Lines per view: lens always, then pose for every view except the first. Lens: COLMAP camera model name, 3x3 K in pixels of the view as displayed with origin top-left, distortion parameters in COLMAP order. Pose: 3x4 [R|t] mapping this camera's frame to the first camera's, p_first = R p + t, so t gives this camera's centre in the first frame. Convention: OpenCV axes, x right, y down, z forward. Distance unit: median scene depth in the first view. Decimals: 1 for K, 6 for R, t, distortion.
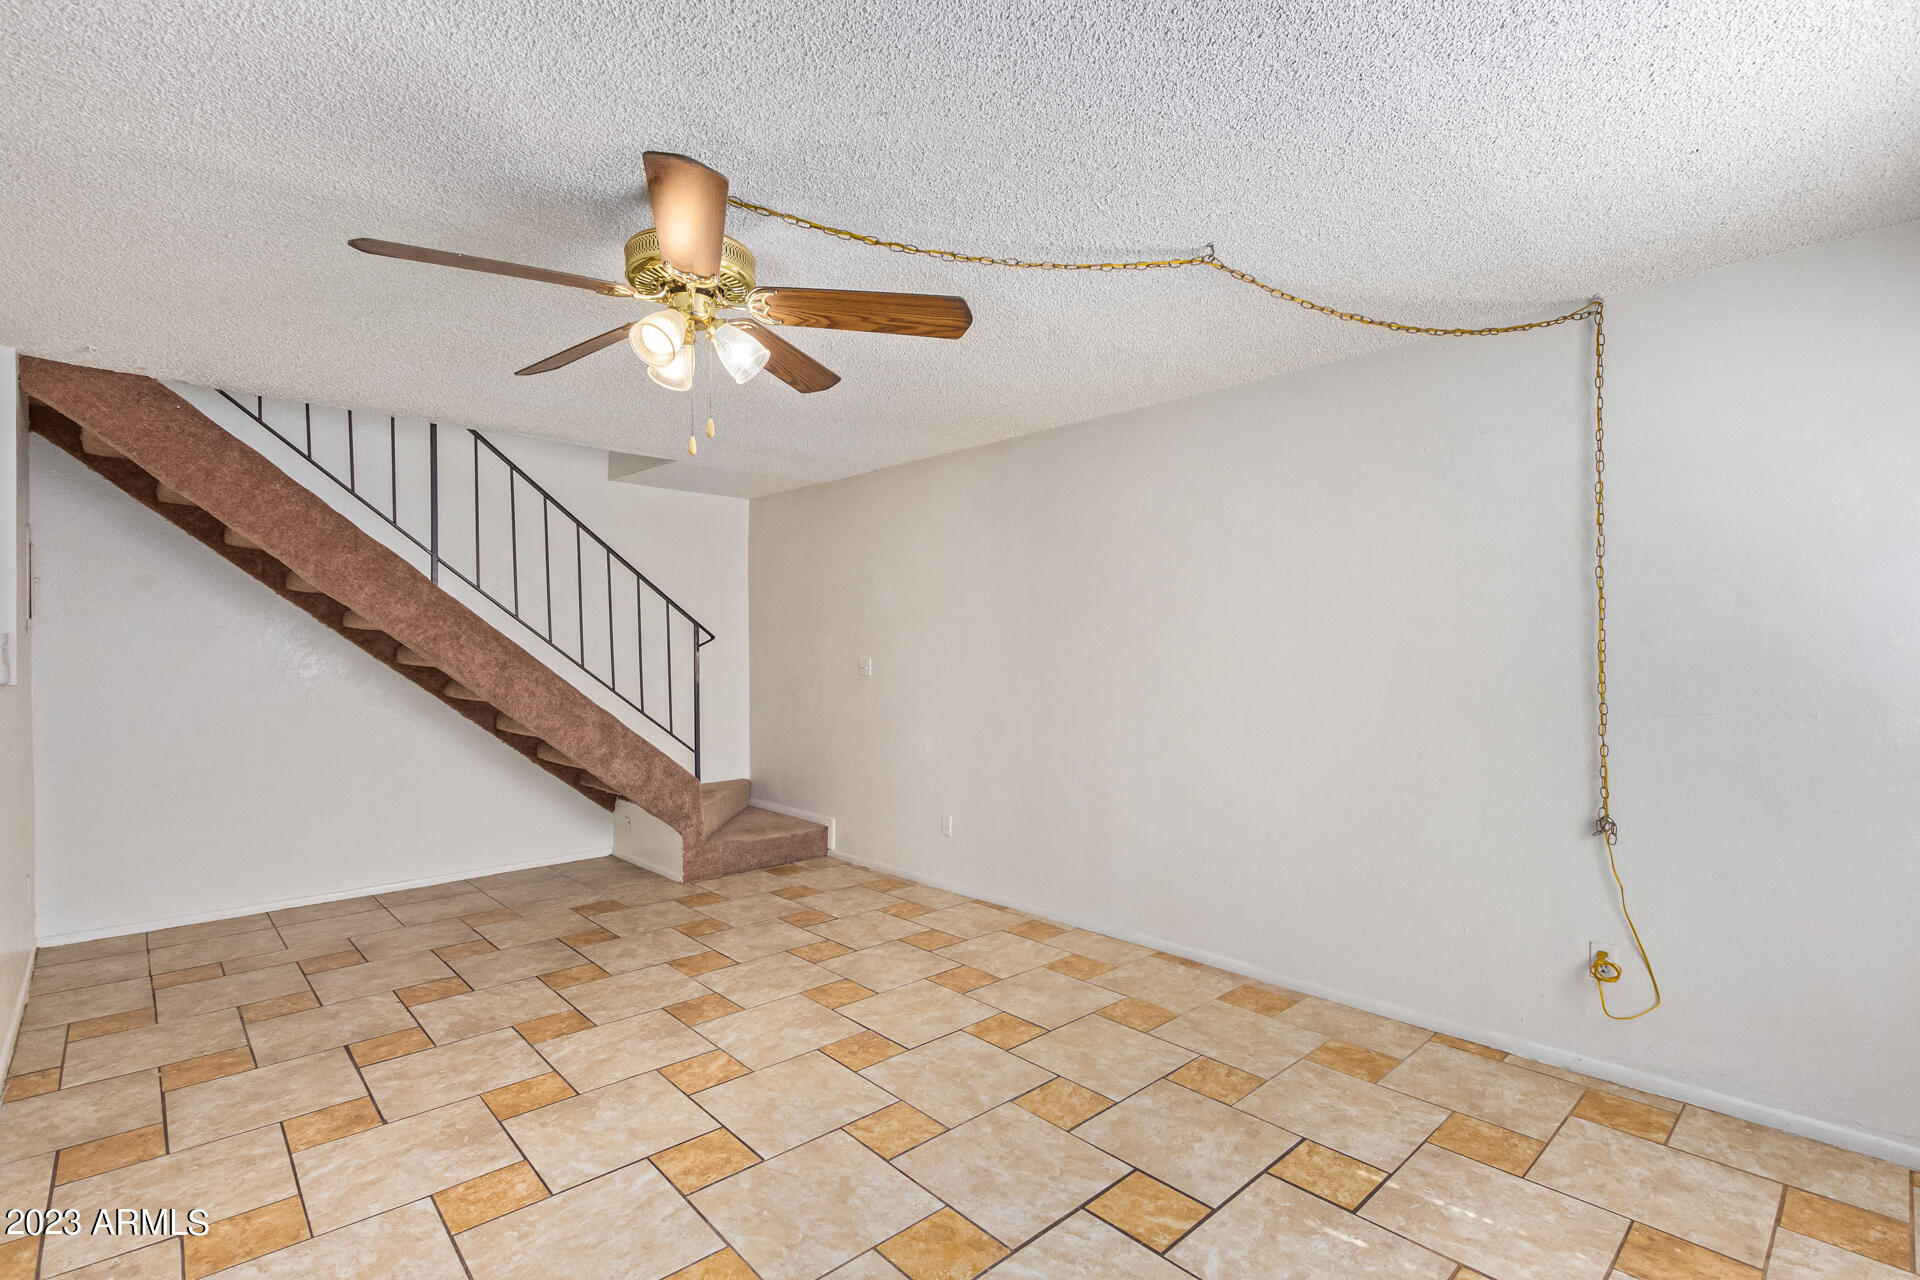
lens RADIAL K [[881.5, 0, 947.6], [0, 881.5, 652.7], [0, 0, 1]] dist [0.010781, -0.003809]
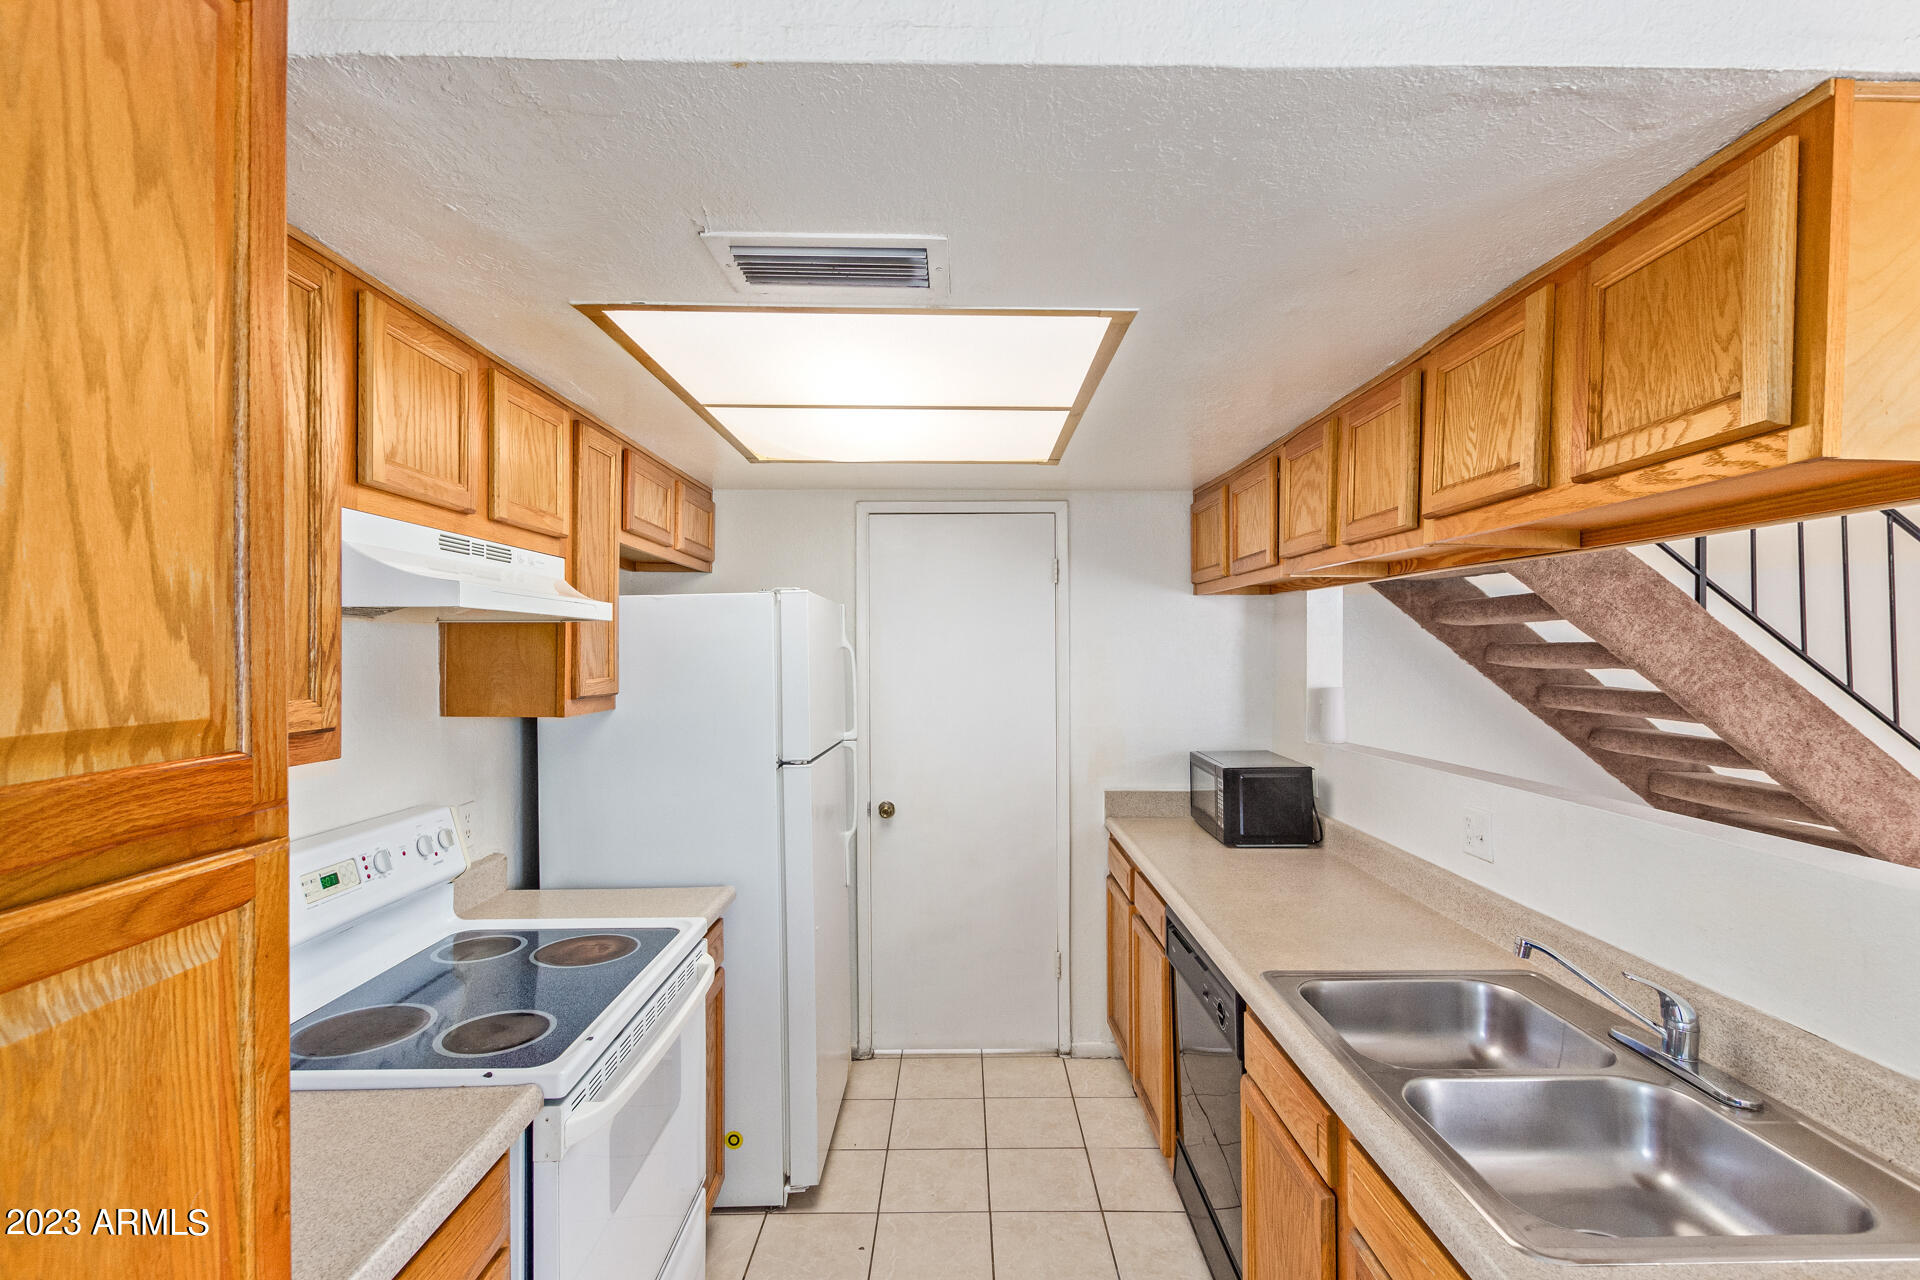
lens RADIAL K [[881.5, 0, 965.4], [0, 881.5, 643.9], [0, 0, 1]] dist [0.010781, -0.003809]
pose [[0.743949, -0.004832, -0.668219, -0.764238], [-0.001181, 0.999963, -0.008546, -0.063679], [0.668235, 0.007147, 0.743916, 0.030737]]
